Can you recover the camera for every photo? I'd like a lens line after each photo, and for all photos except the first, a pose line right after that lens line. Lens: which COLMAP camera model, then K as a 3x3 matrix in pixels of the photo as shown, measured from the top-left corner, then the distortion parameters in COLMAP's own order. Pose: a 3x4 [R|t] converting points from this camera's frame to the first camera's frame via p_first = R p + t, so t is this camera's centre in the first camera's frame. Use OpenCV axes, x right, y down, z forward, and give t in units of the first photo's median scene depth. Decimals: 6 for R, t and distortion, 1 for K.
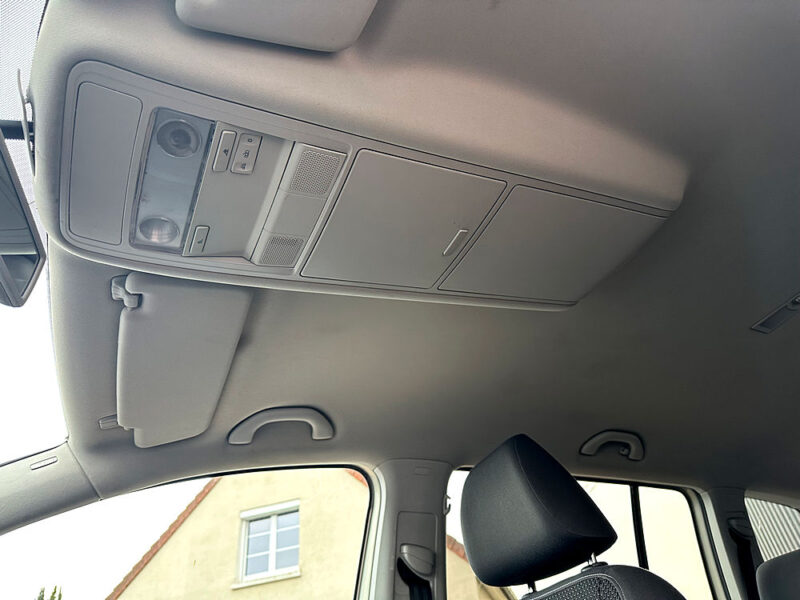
lens RADIAL K [[601.3, 0, 400.0], [0, 601.3, 300.0], [0, 0, 1]] dist [0.047692, -0.007039]
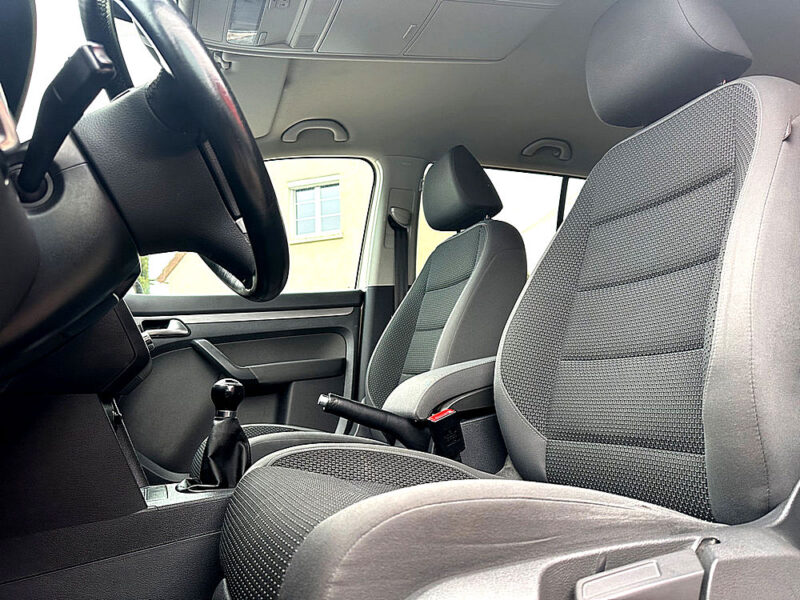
lens RADIAL K [[570.5, 0, 400.0], [0, 570.5, 300.0], [0, 0, 1]] dist [0.104649, -0.003805]
pose [[0.997396, 0.057861, -0.043050, 0.112037], [-0.028324, 0.863233, 0.504011, -0.168218], [0.066325, -0.501479, 0.862624, -0.480761]]
